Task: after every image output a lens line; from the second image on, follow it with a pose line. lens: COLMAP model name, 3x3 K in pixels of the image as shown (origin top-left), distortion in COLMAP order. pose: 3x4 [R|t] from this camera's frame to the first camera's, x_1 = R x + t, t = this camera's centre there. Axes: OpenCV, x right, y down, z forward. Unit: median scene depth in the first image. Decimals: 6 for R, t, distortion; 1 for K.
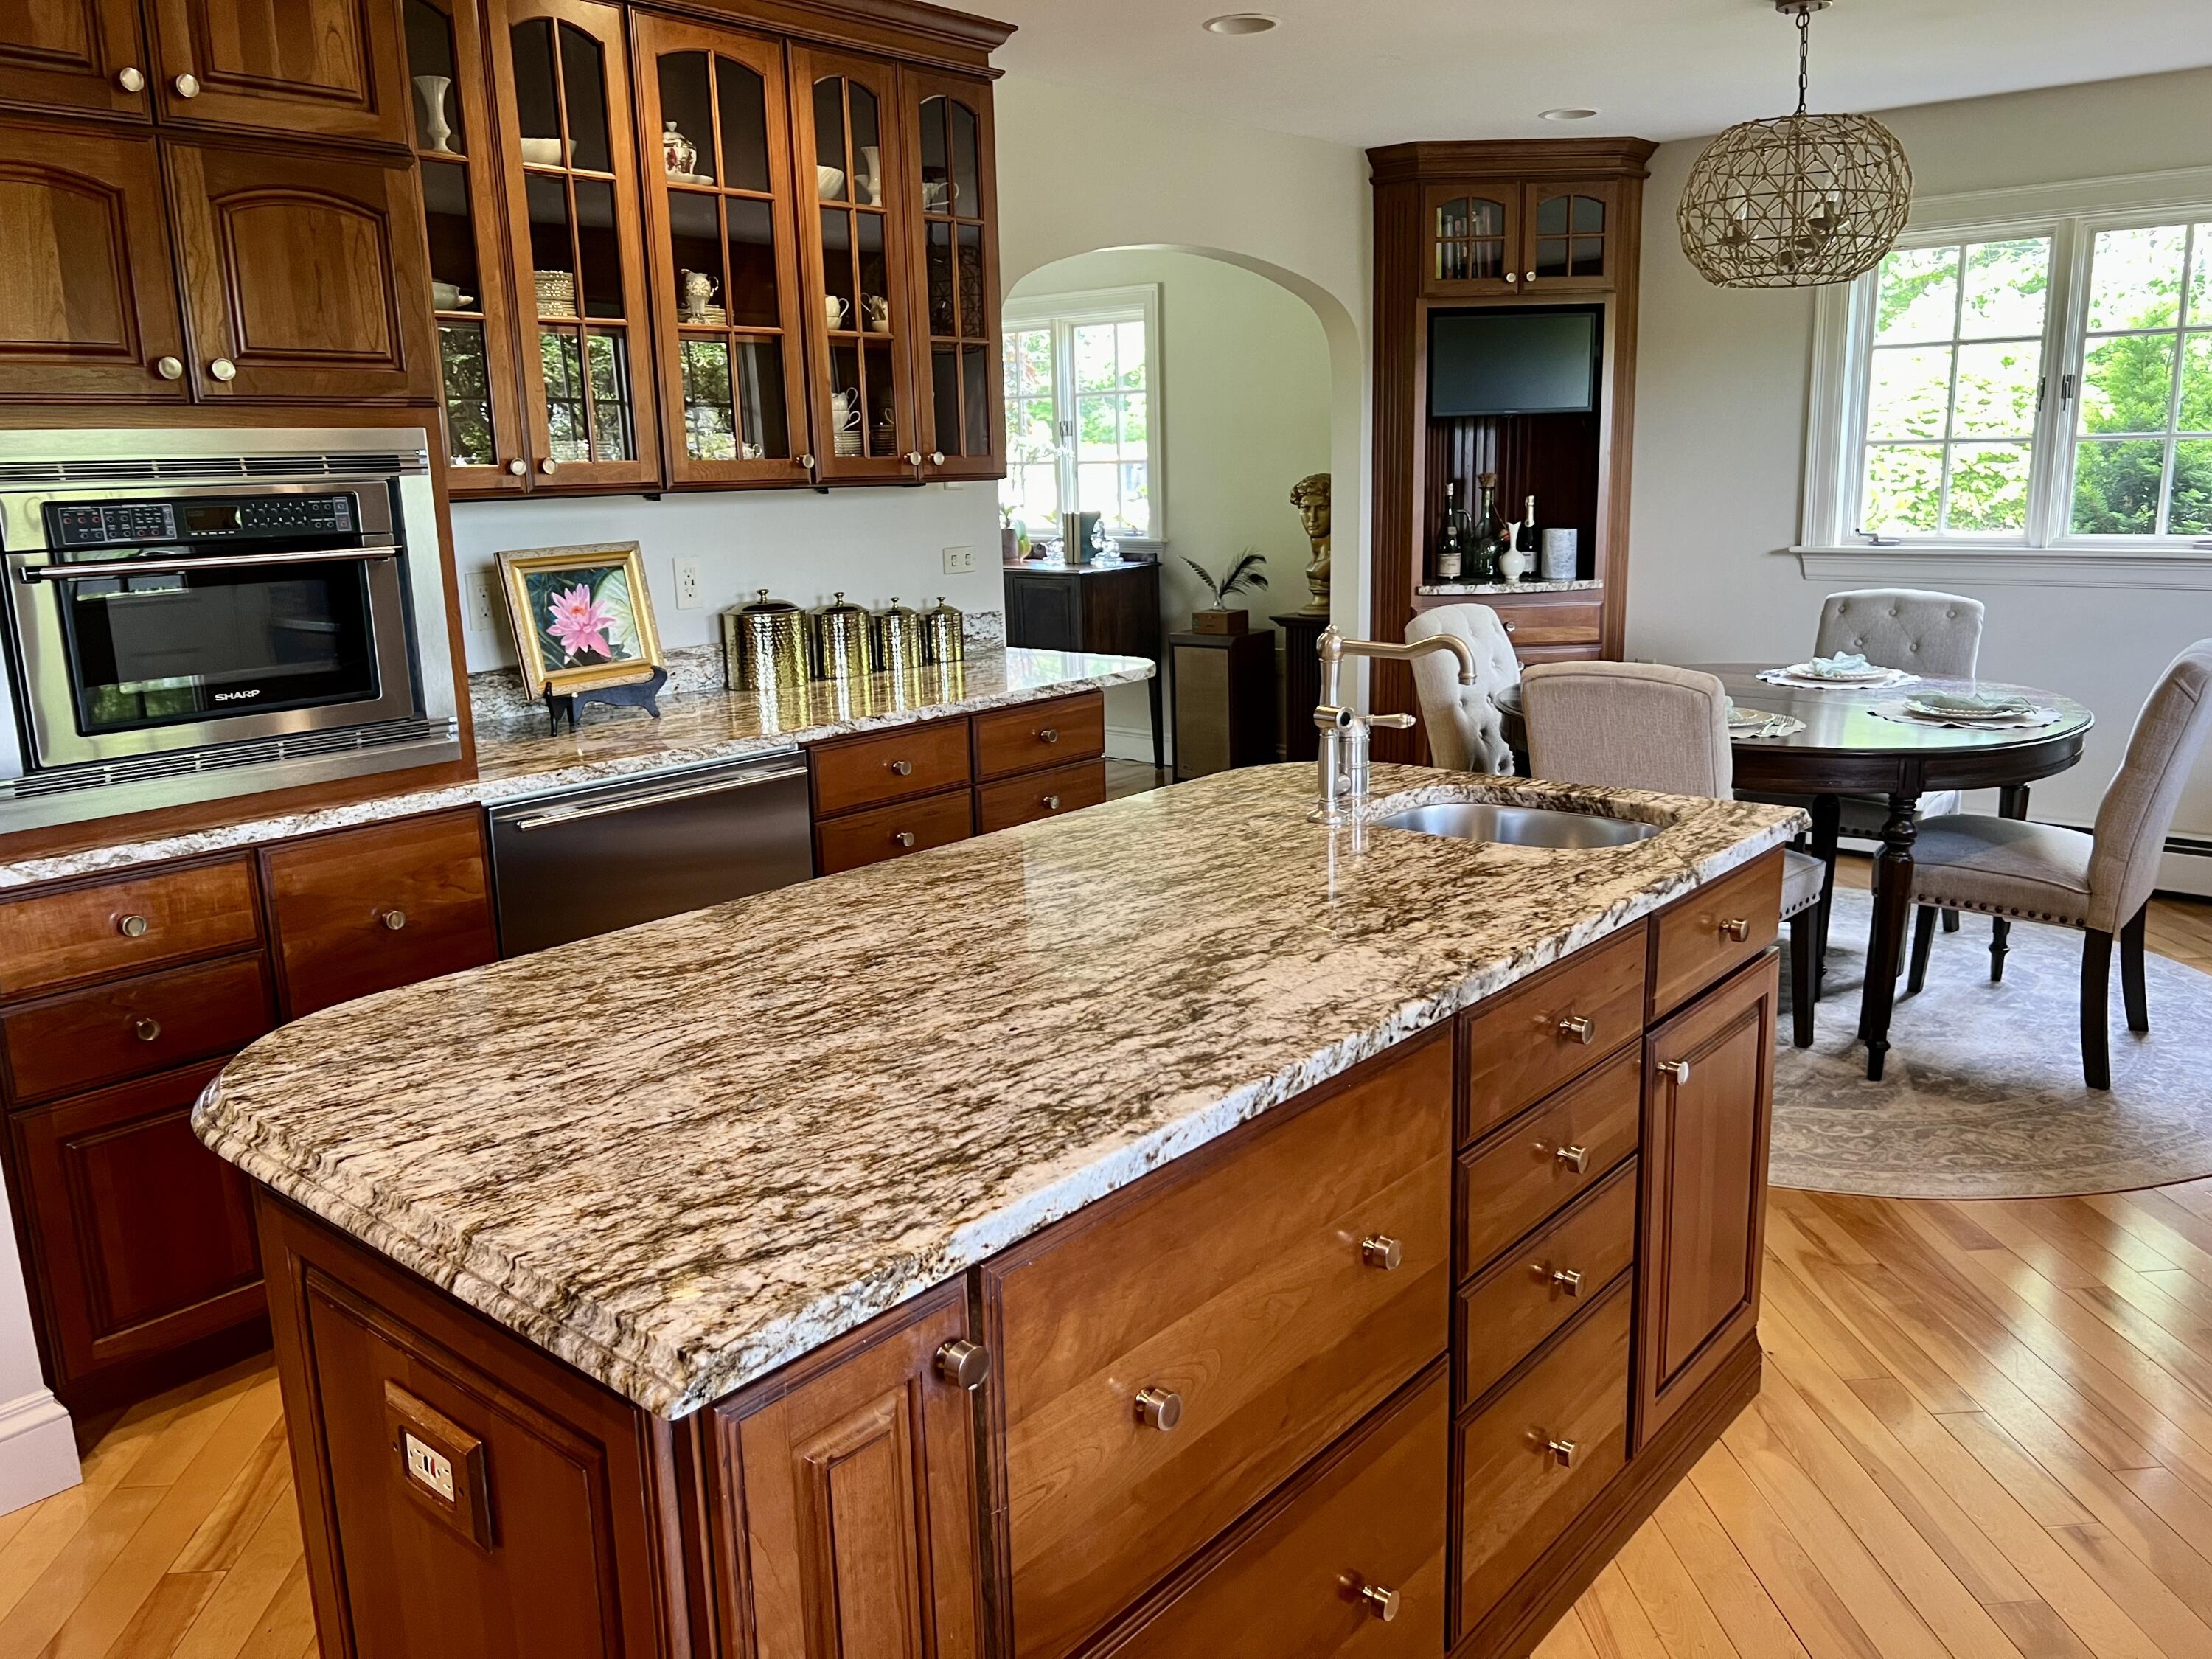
lens RADIAL K [[1697.1, 0, 1106.0], [0, 1697.1, 829.5], [0, 0, 1]] dist [0.037569, -0.003441]
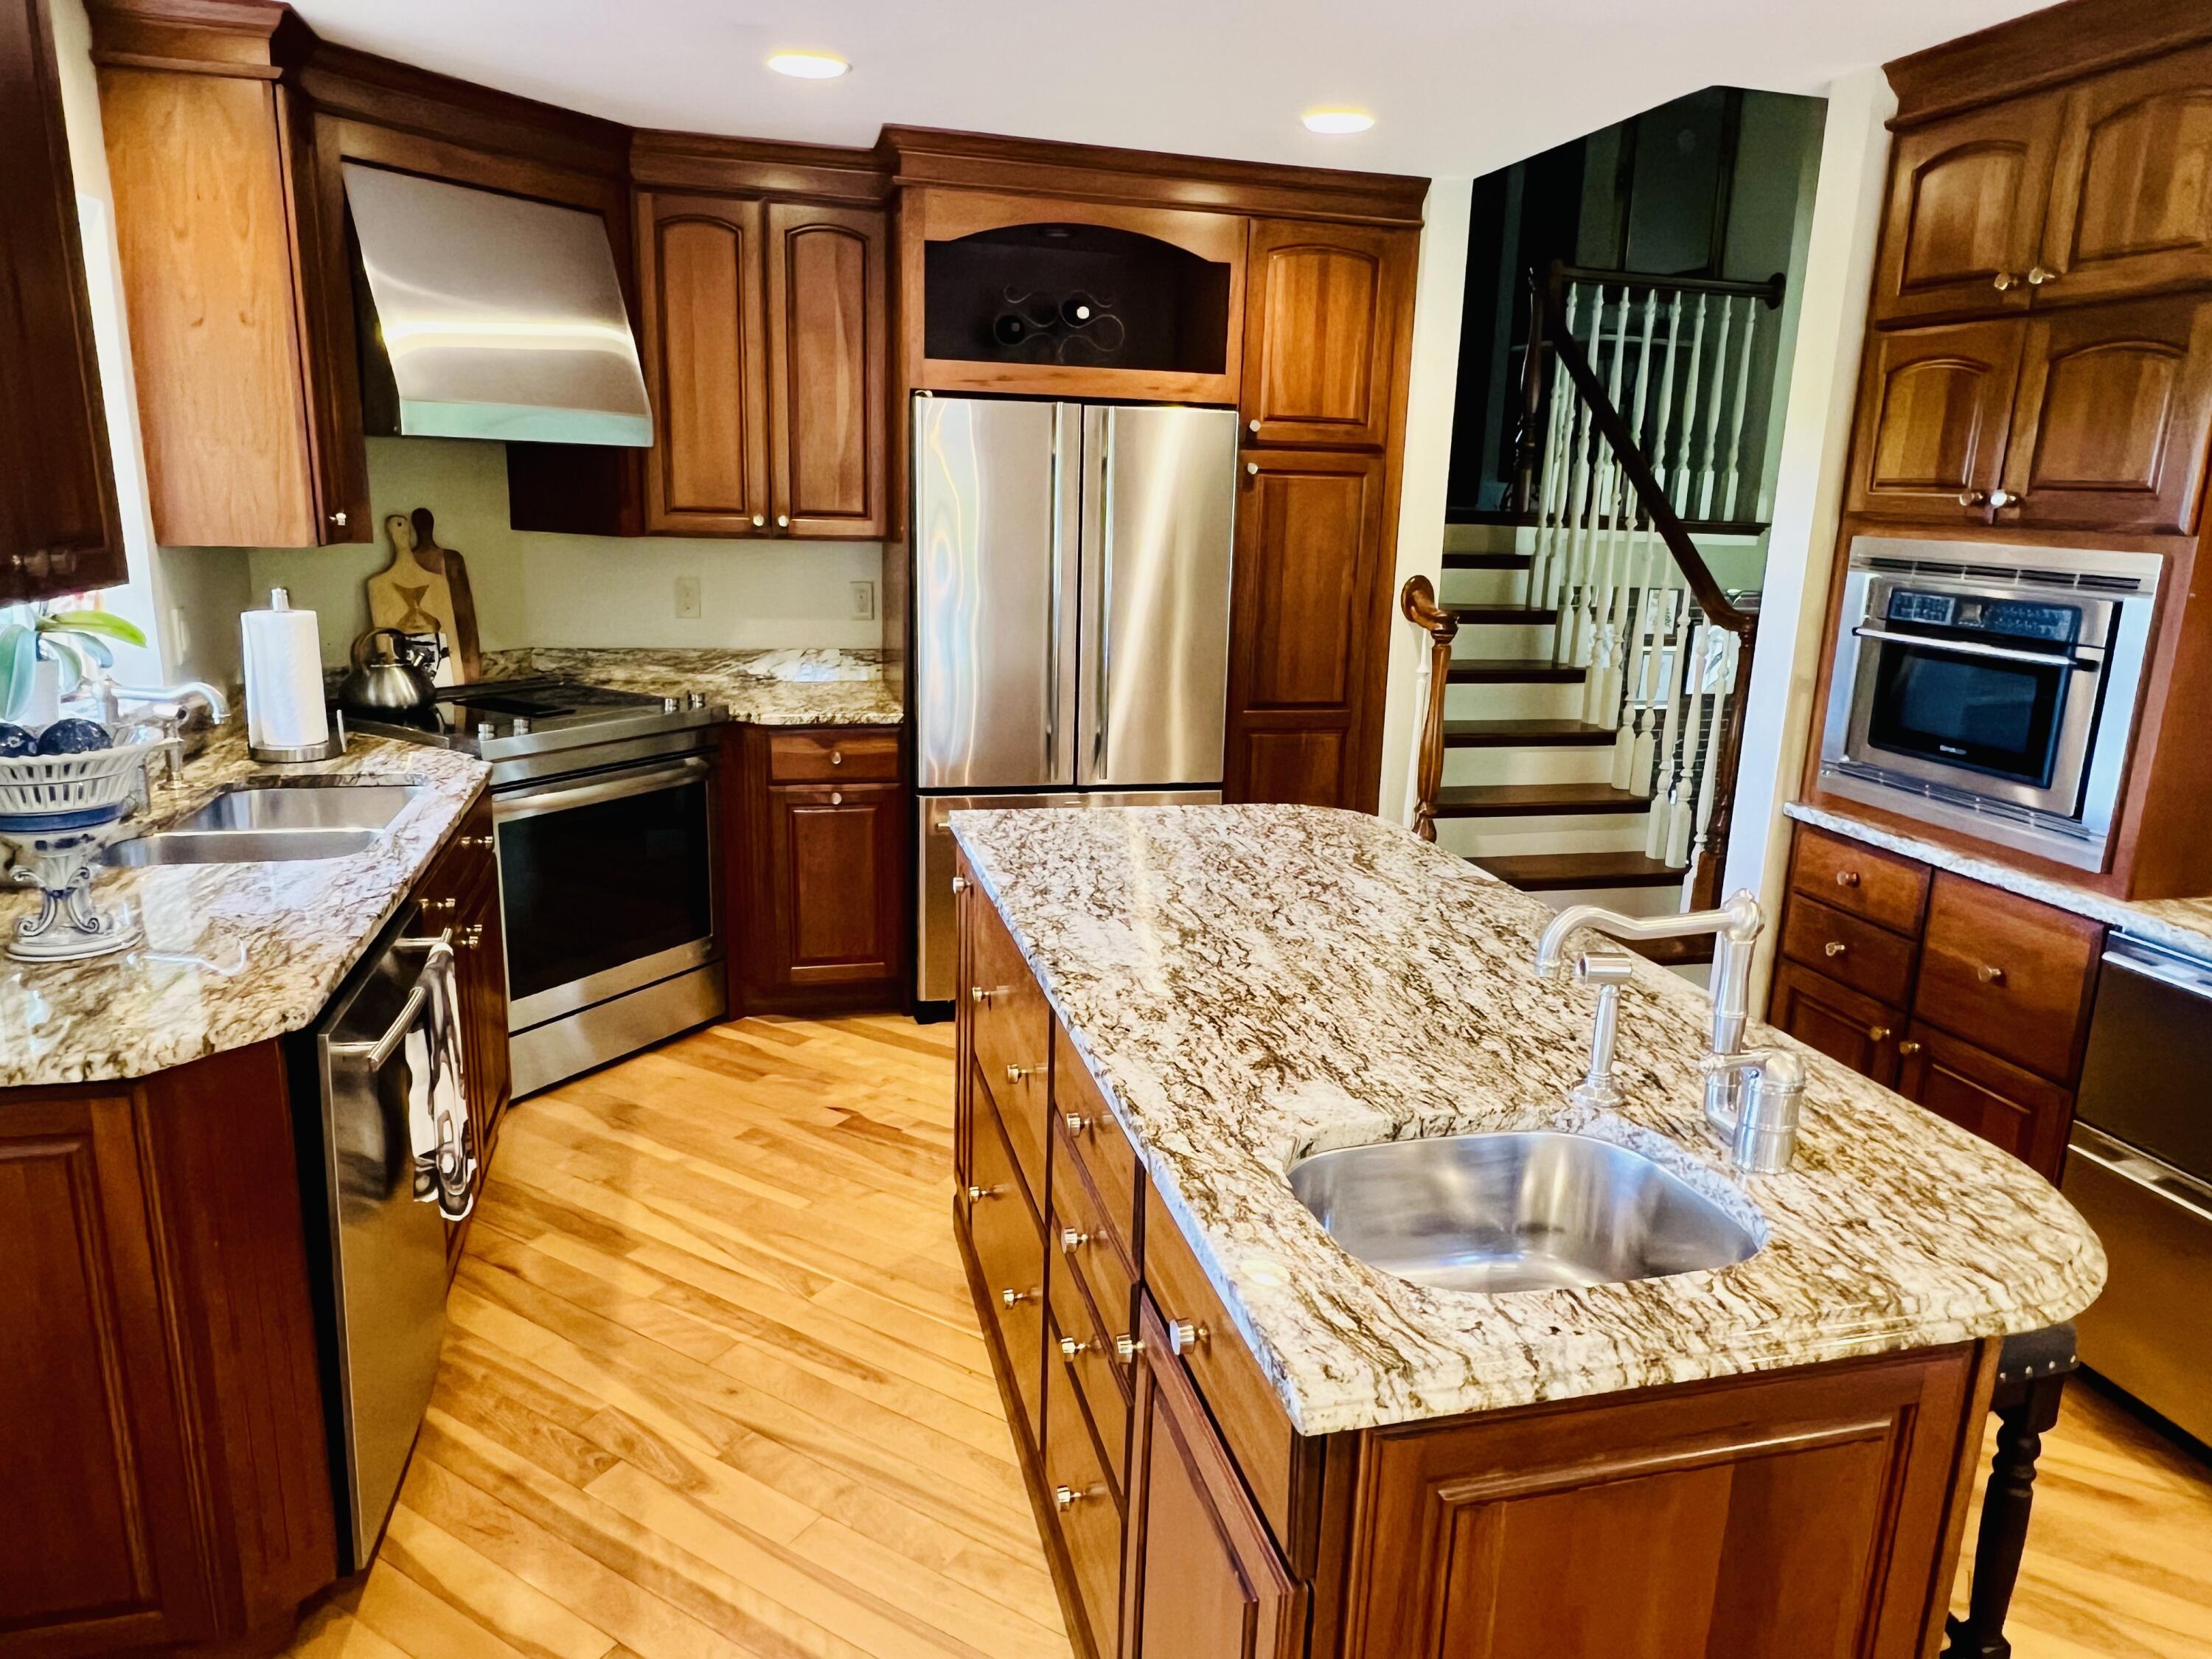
lens RADIAL K [[1451.7, 0, 1106.0], [0, 1451.7, 829.5], [0, 0, 1]] dist [-0.008983, -0.003667]
pose [[-0.581506, 0.199835, -0.788617, 0.922668], [-0.193833, 0.907414, 0.372865, -0.388560], [0.790114, 0.369683, -0.488932, 1.343934]]
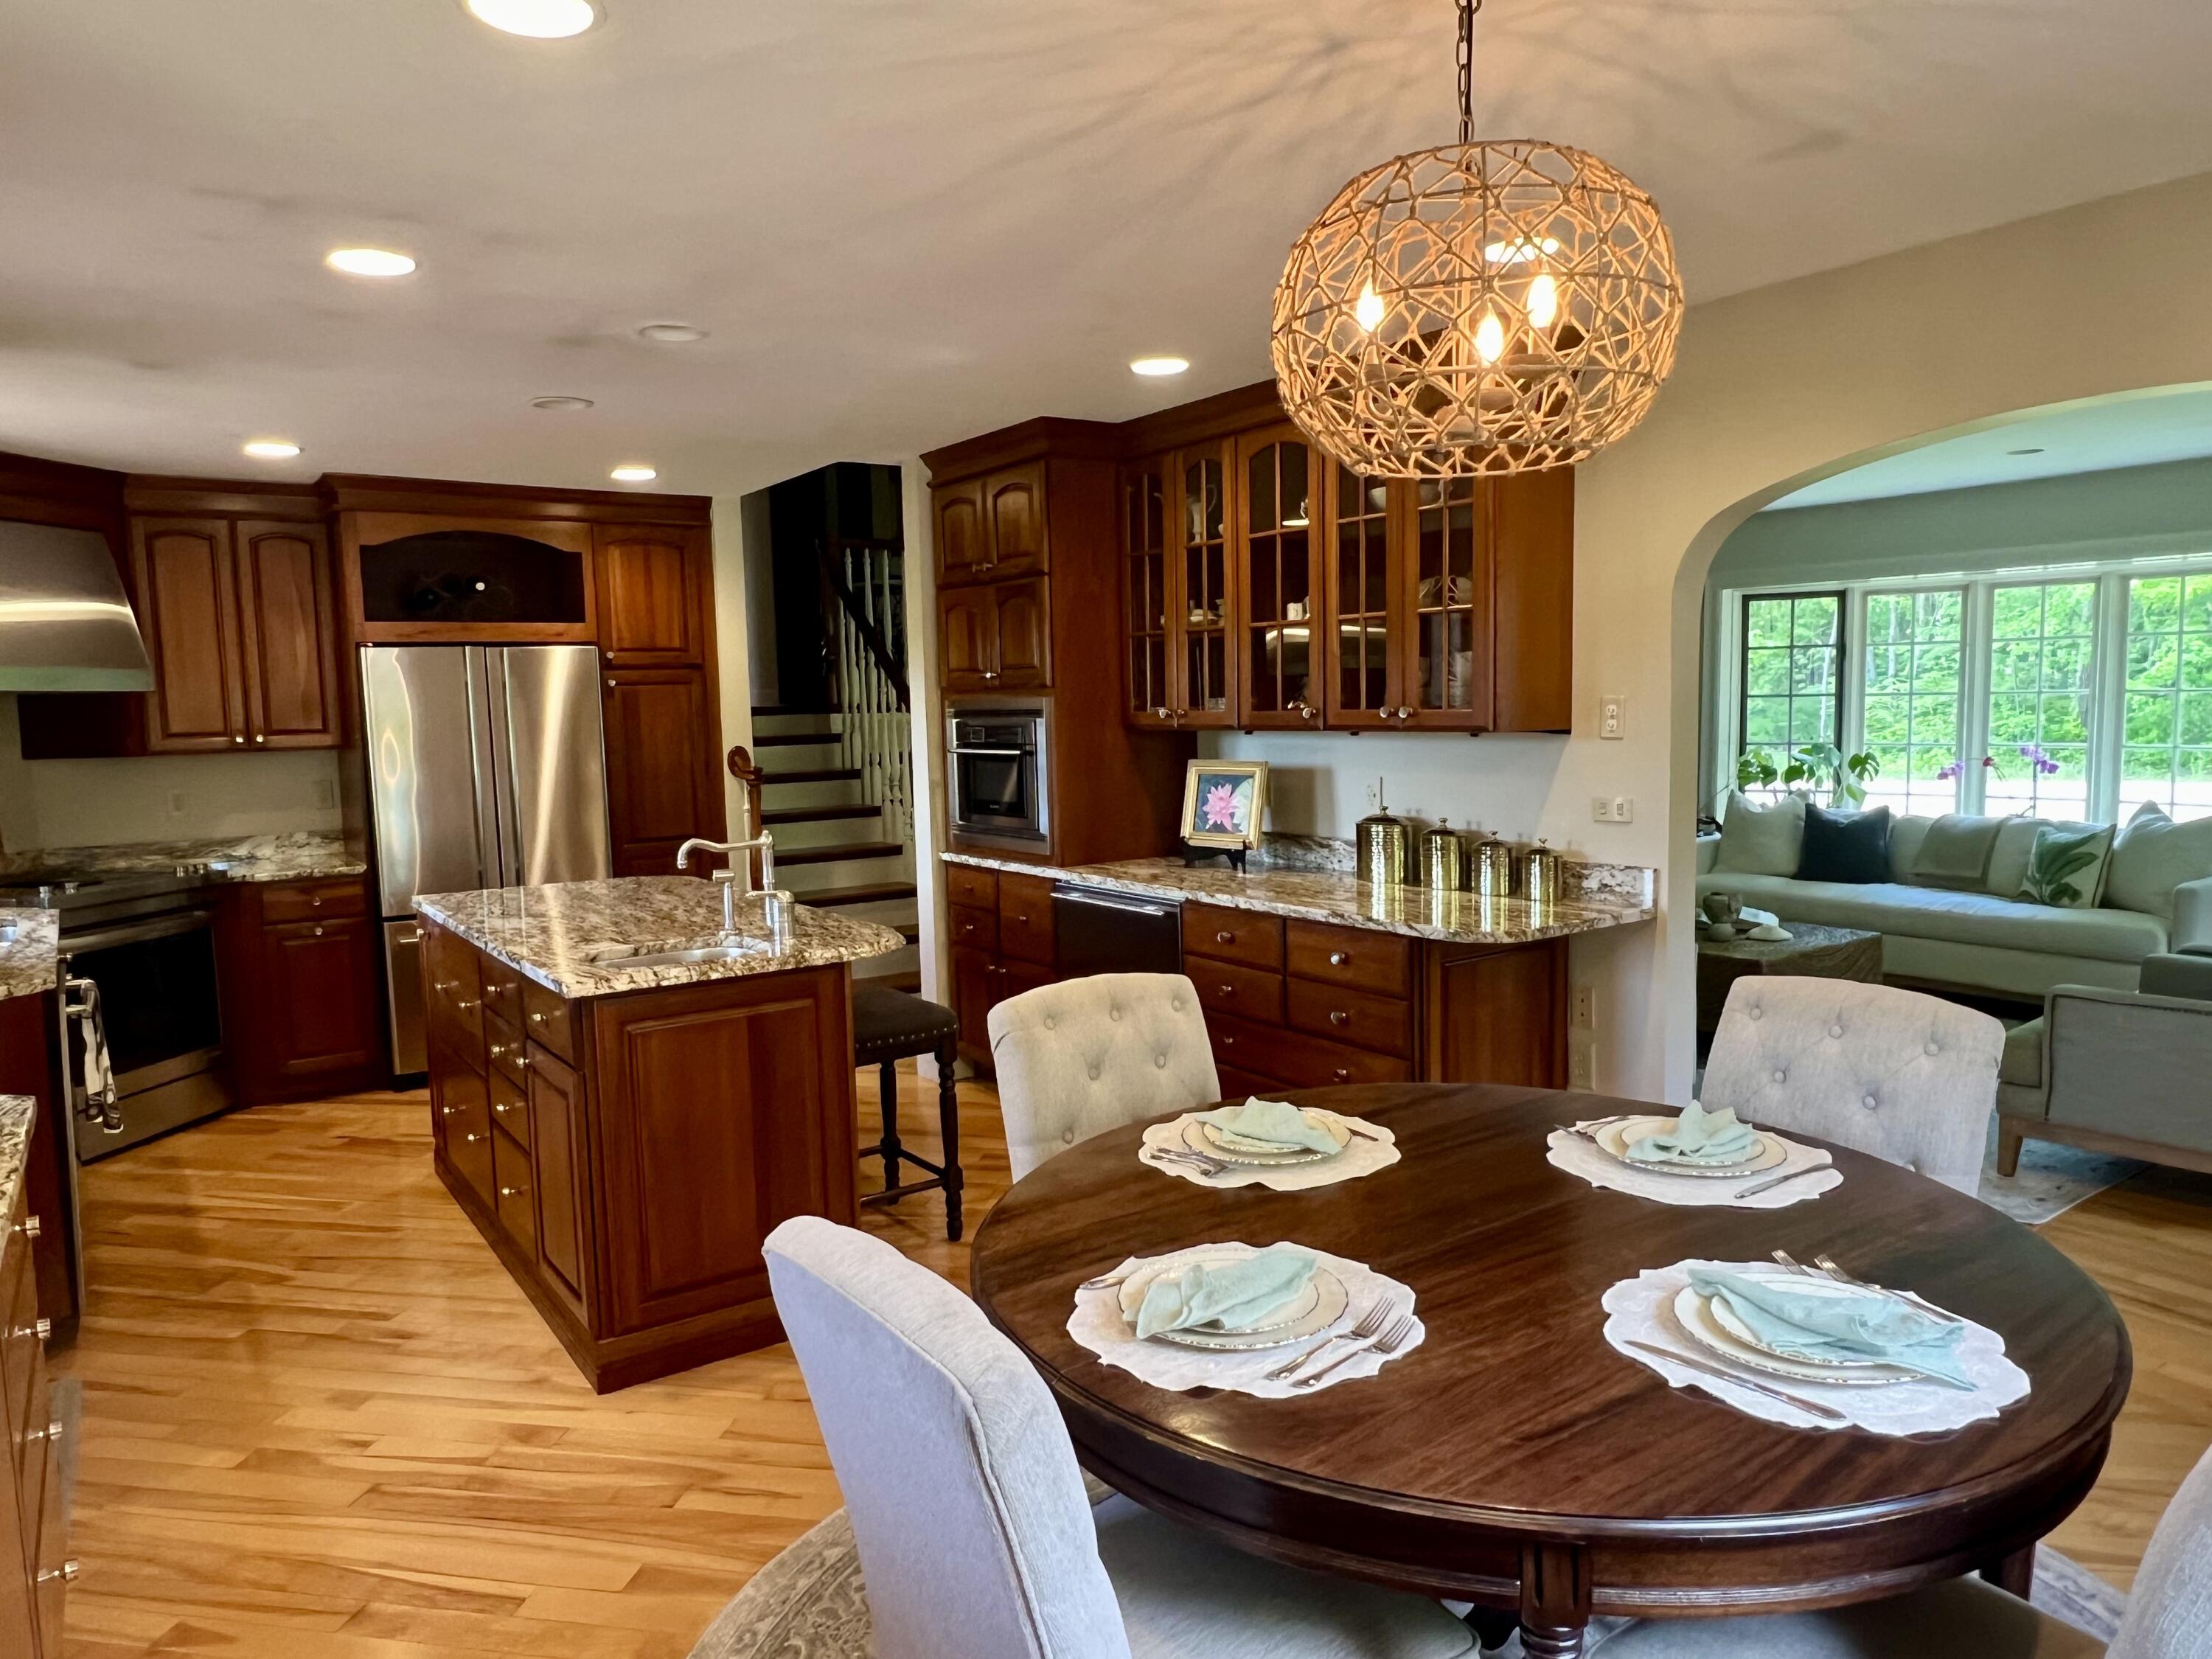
lens RADIAL K [[1451.7, 0, 1106.0], [0, 1451.7, 829.5], [0, 0, 1]] dist [-0.008983, -0.003667]
pose [[-0.251040, 0.123634, -0.960049, 1.795962], [-0.180031, 0.968541, 0.171804, -0.541425], [0.951088, 0.215968, -0.220885, 2.049532]]
